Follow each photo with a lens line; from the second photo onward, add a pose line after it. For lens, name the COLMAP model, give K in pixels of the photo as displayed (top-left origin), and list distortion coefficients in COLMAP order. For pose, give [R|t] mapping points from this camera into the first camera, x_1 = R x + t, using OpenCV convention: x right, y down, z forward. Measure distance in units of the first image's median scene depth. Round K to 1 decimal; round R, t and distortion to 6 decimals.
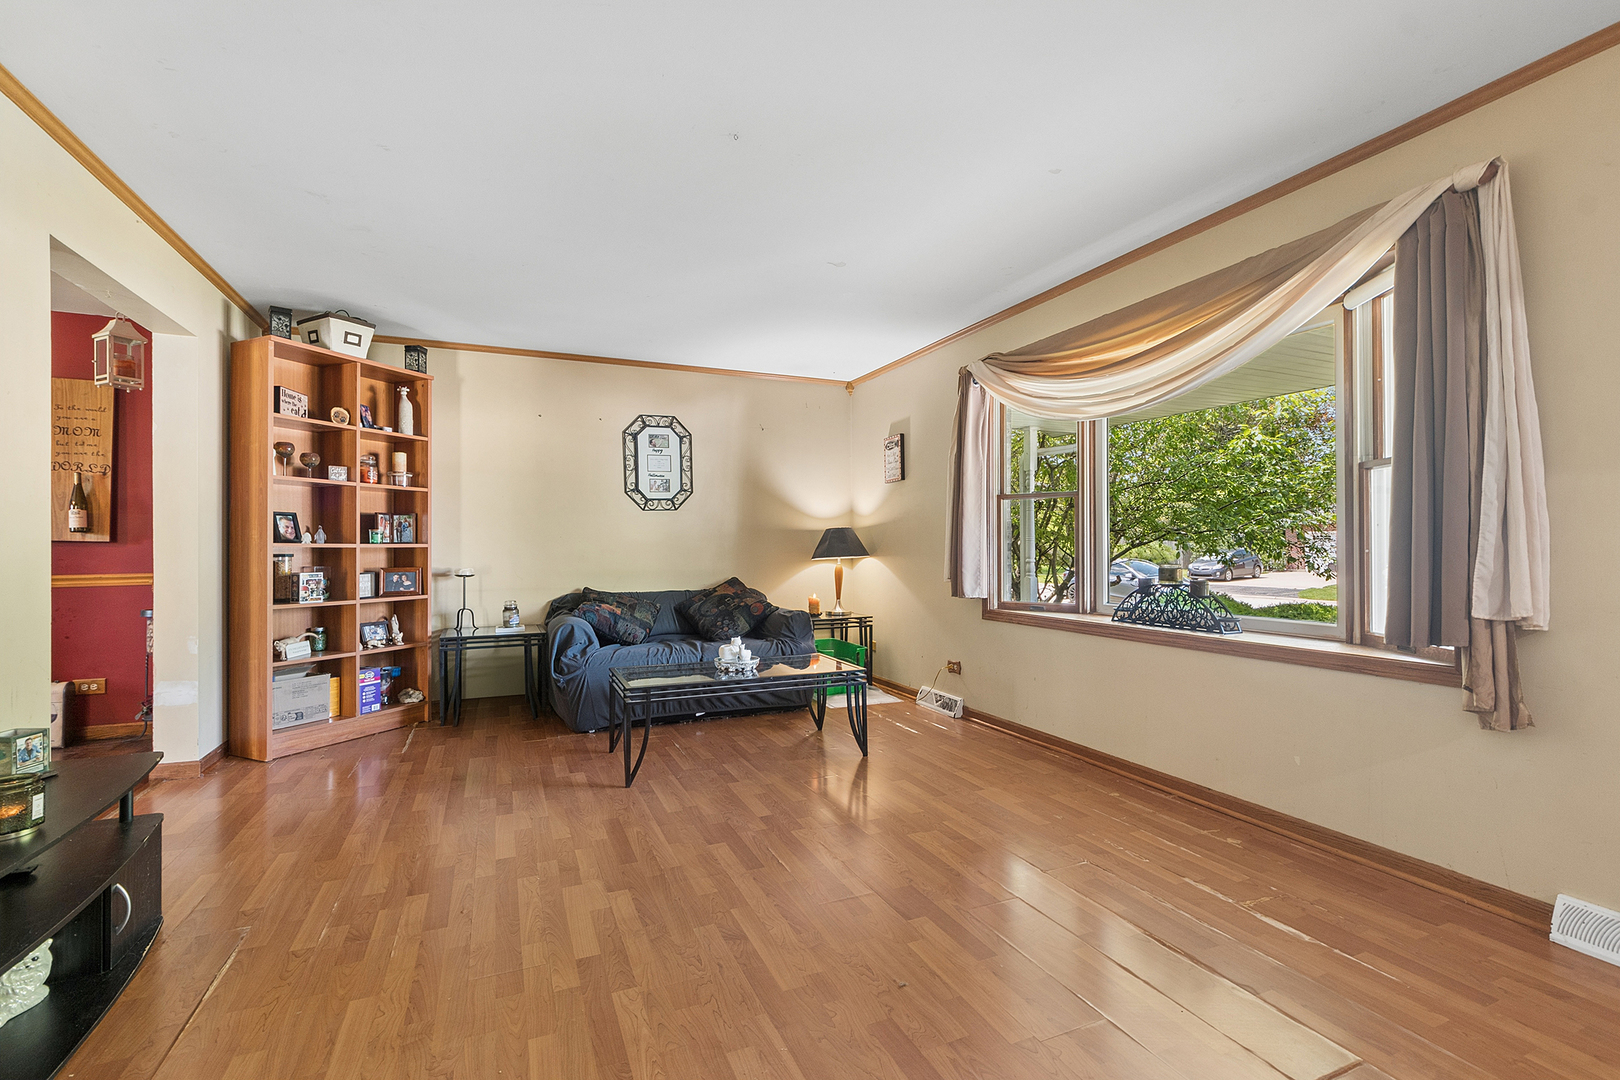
lens RADIAL K [[718.6, 0, 806.9], [0, 718.6, 536.9], [0, 0, 1]] dist [0.000148, -0.000688]
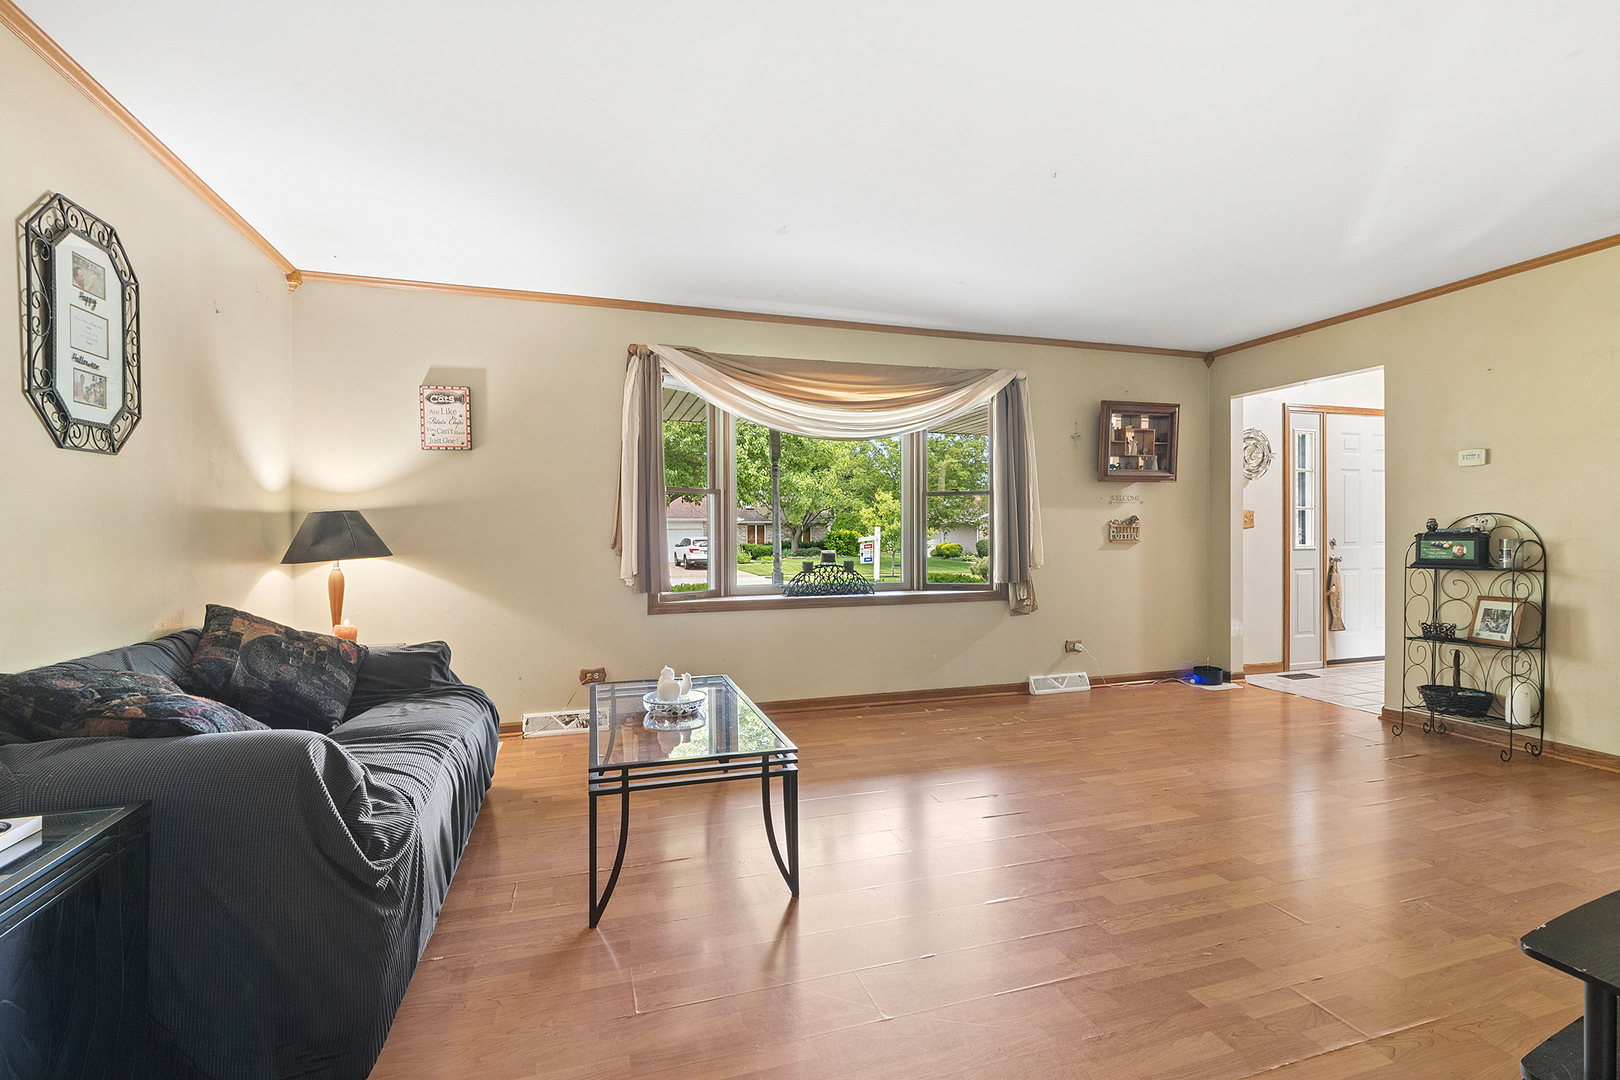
lens RADIAL K [[726.2, 0, 810.0], [0, 726.2, 540.0], [0, 0, 1]] dist [-0.002783, -0.000217]
pose [[0.102972, -0.003236, 0.994679, -0.573911], [-0.004418, 0.999983, 0.003711, 0.009134], [-0.994674, -0.004776, 0.102956, 0.571229]]
